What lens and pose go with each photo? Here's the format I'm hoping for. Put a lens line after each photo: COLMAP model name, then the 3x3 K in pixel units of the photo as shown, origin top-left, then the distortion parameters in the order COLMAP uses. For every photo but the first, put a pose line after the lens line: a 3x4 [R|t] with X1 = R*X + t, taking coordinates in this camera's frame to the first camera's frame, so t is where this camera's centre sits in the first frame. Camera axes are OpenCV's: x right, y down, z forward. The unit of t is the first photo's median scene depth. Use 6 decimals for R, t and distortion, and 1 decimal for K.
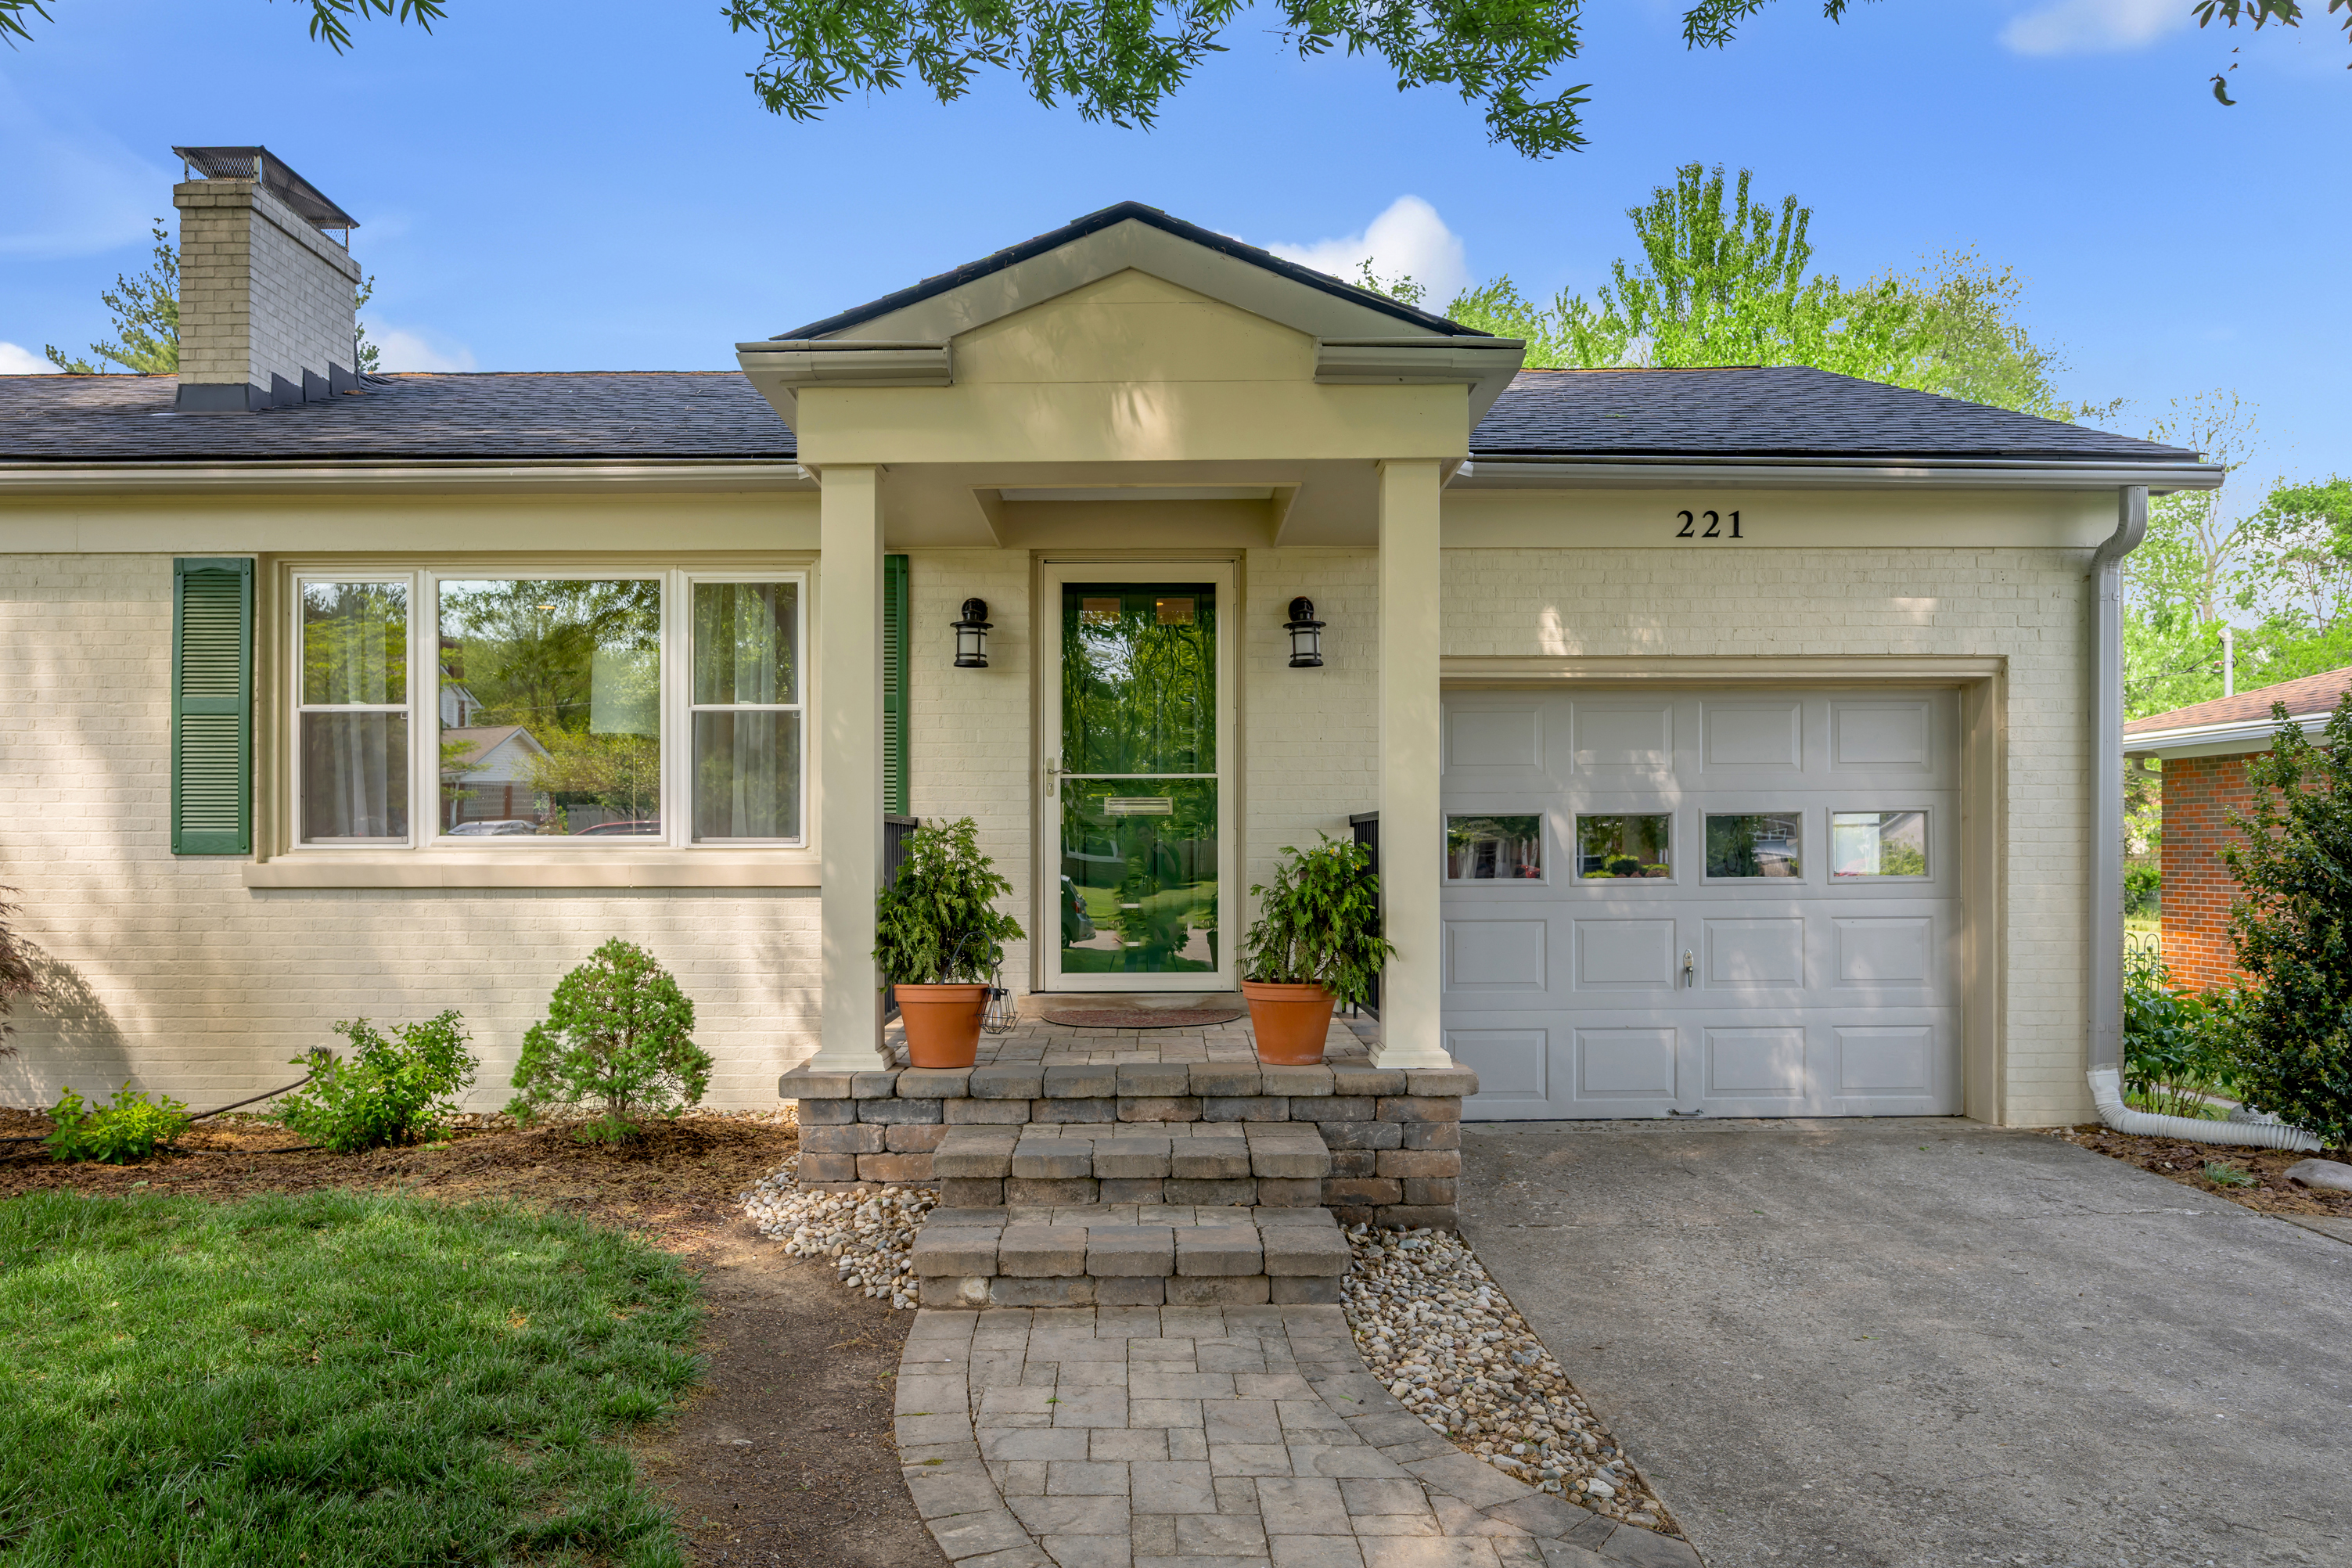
lens RADIAL K [[1592.2, 0, 1180.4], [0, 1592.2, 828.3], [0, 0, 1]] dist [-0.009120, -0.002534]
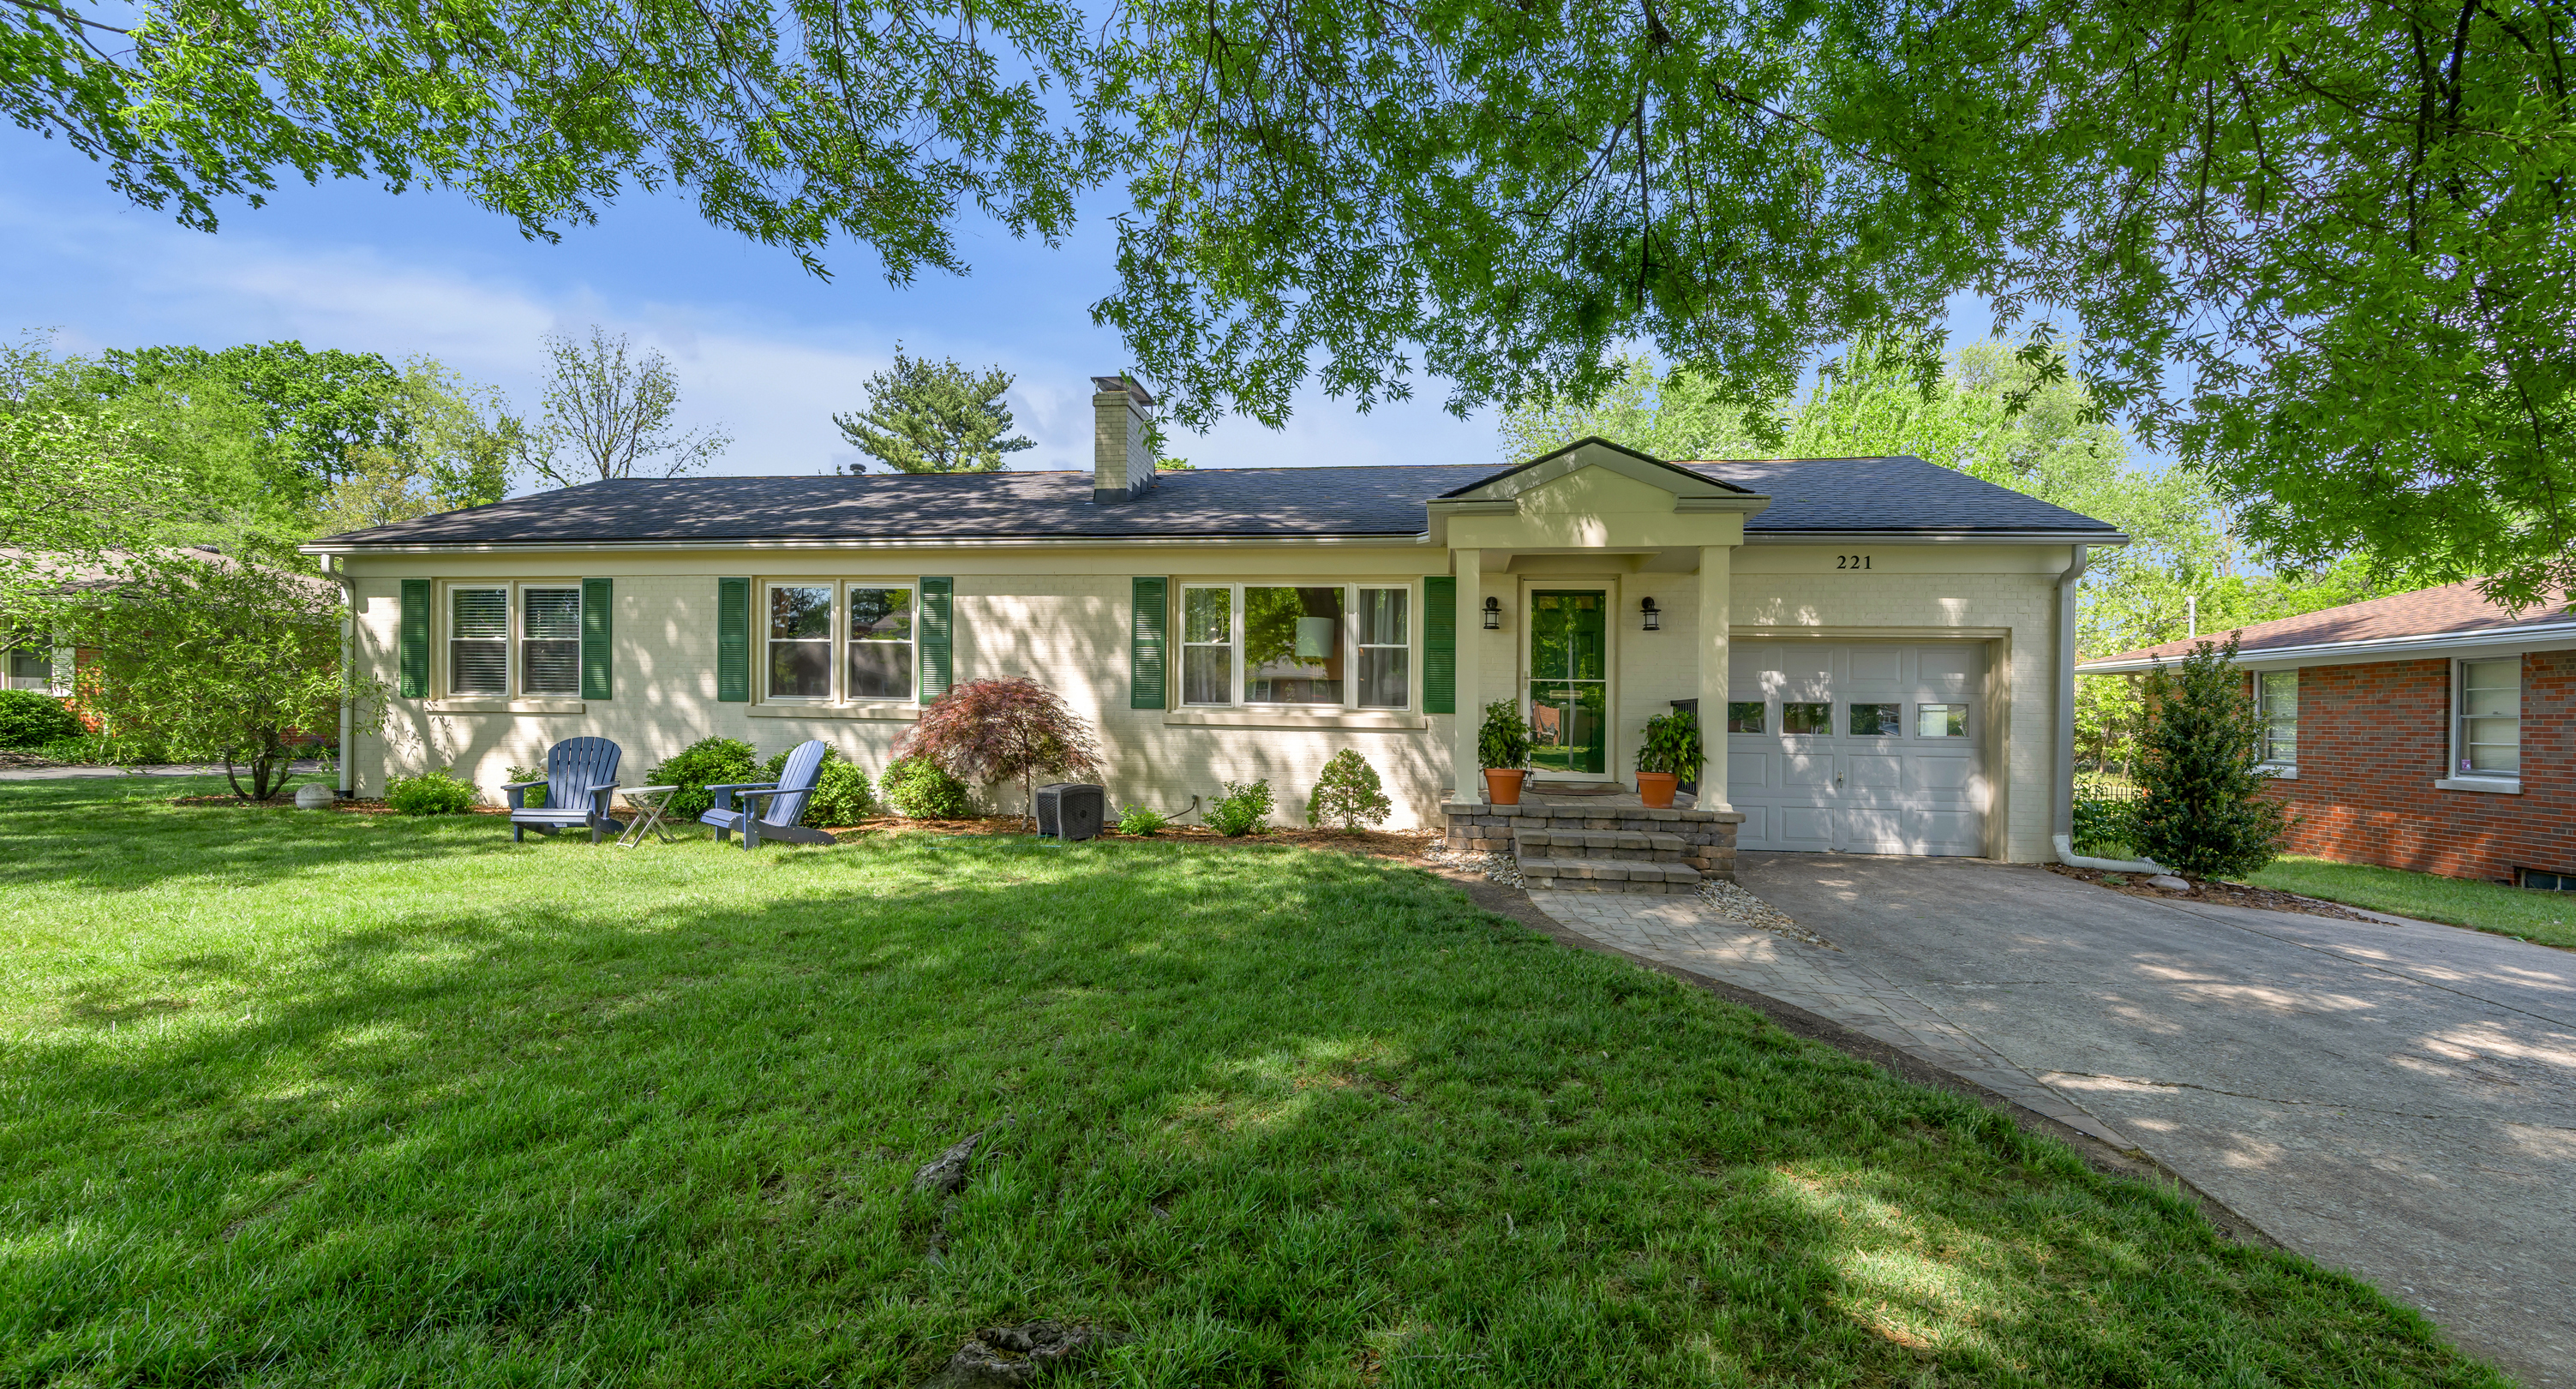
lens RADIAL K [[1079.4, 0, 1288.0], [0, 1079.4, 694.5], [0, 0, 1]] dist [-0.013567, 0.000030]
pose [[0.987076, 0.017065, -0.159342, -0.171699], [-0.018810, 0.999778, -0.009451, 0.006752], [0.159145, 0.012326, 0.987178, -0.503459]]
